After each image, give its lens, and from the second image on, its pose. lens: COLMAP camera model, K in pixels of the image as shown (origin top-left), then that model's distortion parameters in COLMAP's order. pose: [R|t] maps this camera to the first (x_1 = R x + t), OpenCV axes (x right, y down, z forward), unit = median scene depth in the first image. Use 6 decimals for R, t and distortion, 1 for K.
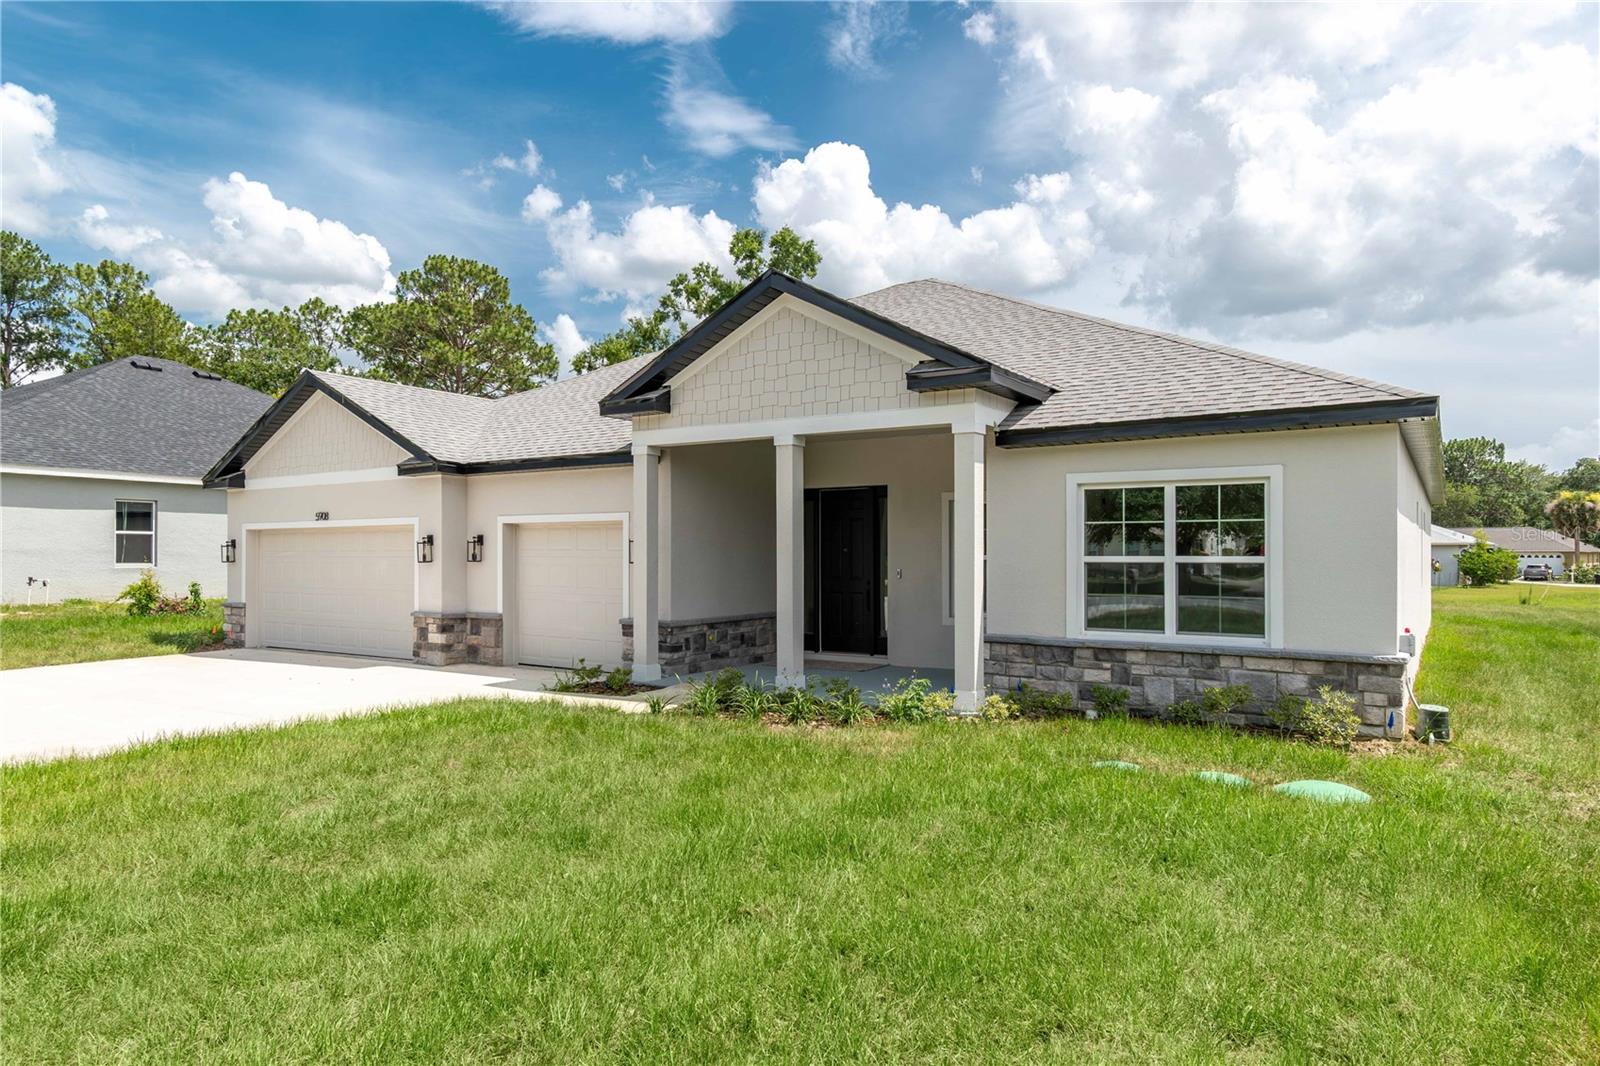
lens RADIAL K [[1011.0, 0, 802.3], [0, 1011.0, 543.2], [0, 0, 1]] dist [0.019340, 0.000693]
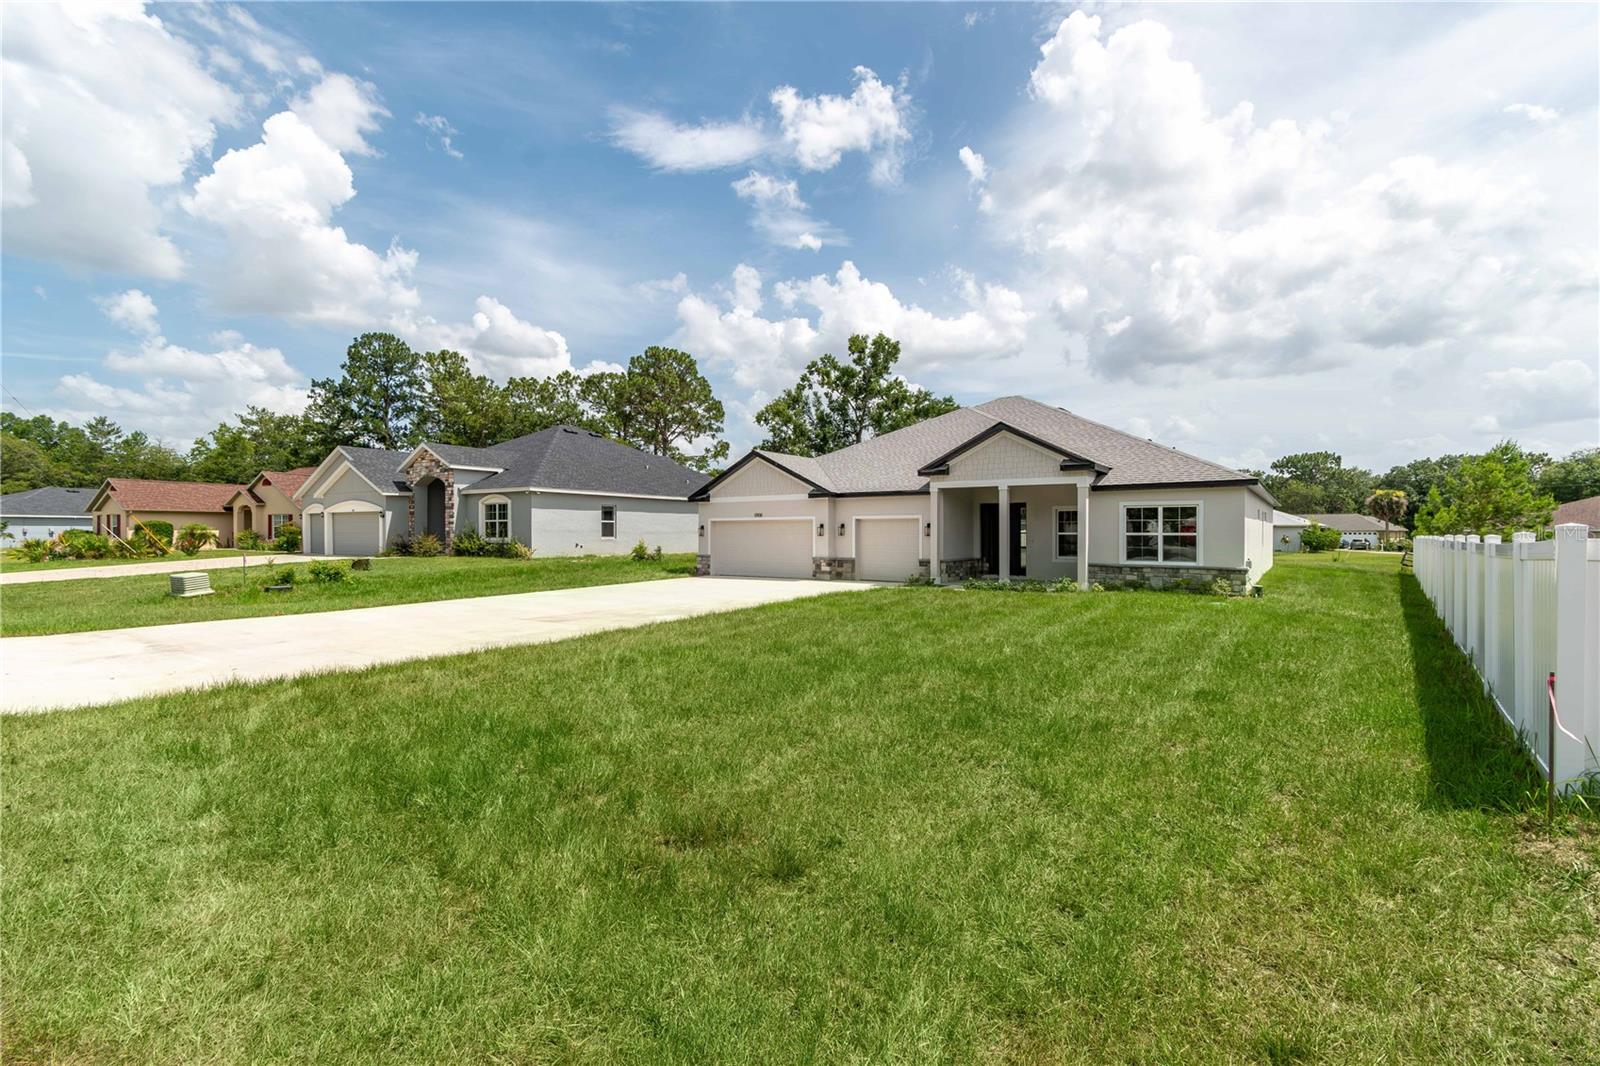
lens RADIAL K [[741.6, 0, 800.0], [0, 741.6, 533.0], [0, 0, 1]] dist [0.002123, 0.045097]
pose [[0.999560, -0.000135, -0.029653, -0.363213], [0.000487, 0.999930, 0.011860, -0.007431], [0.029649, -0.011869, 0.999490, -0.683161]]
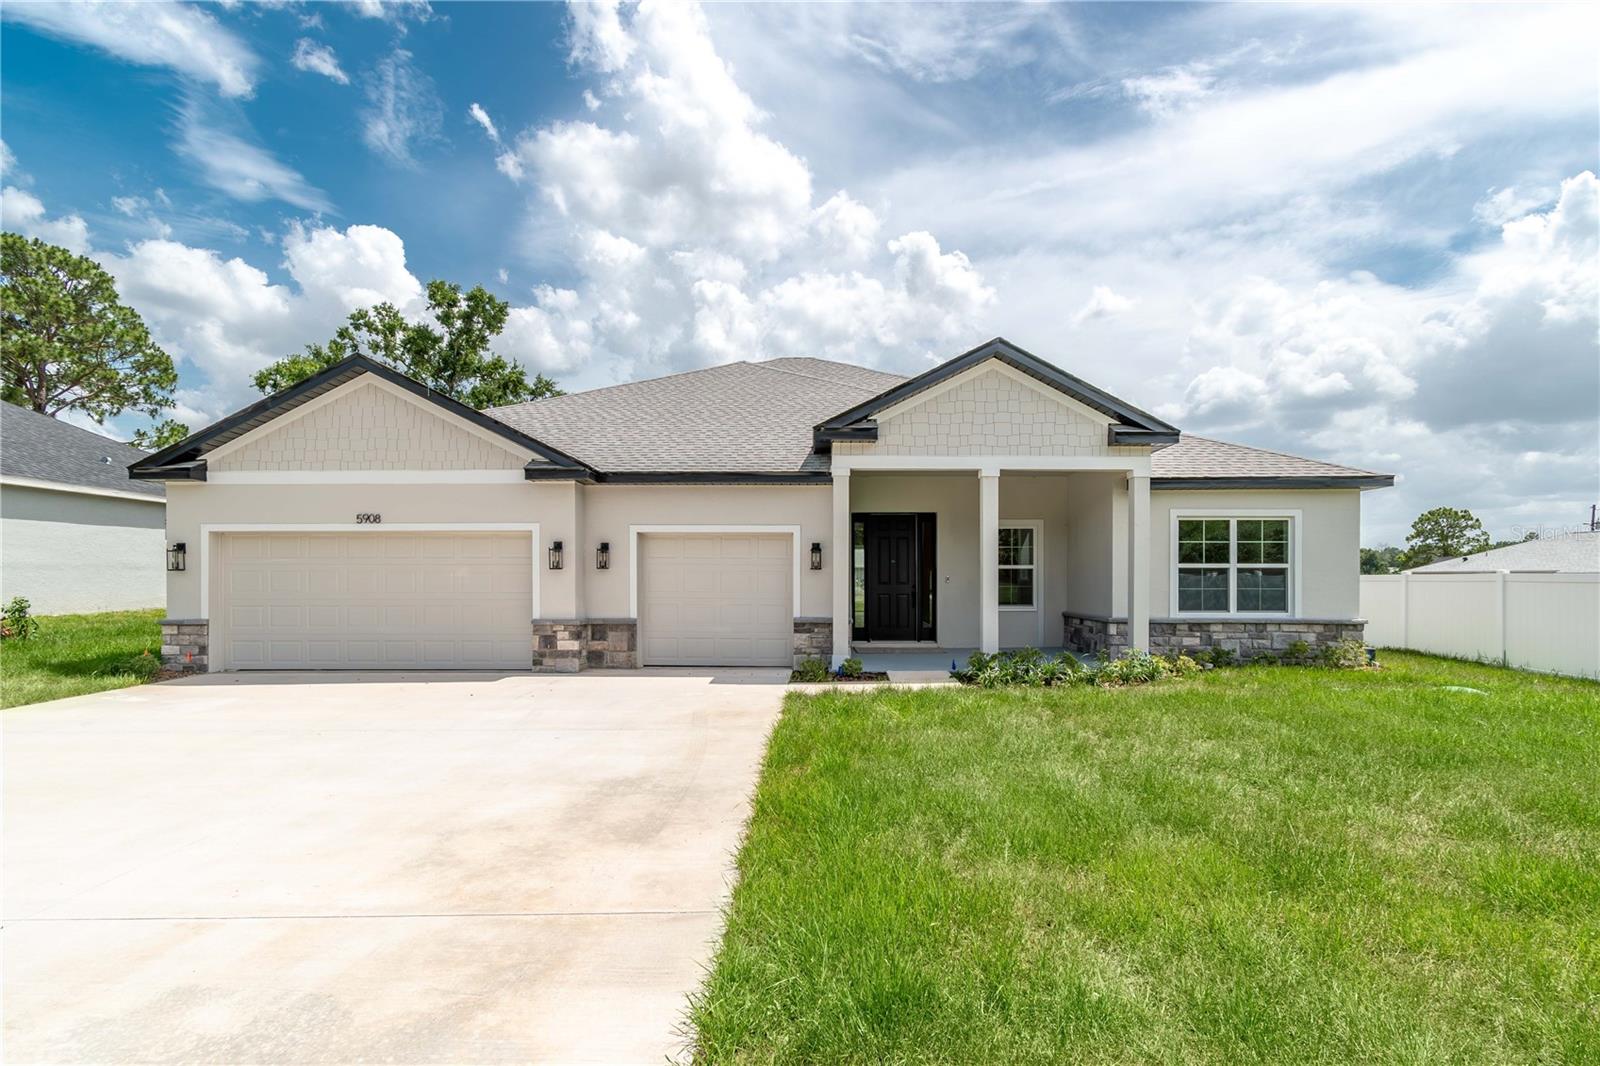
lens RADIAL K [[746.9, 0, 805.6], [0, 746.9, 580.3], [0, 0, 1]] dist [0.019119, -0.007390]
pose [[0.835589, -0.002280, 0.549351, -0.562104], [-0.006634, 0.999877, 0.014241, 0.017569], [-0.549315, -0.015544, 0.835470, 0.252643]]
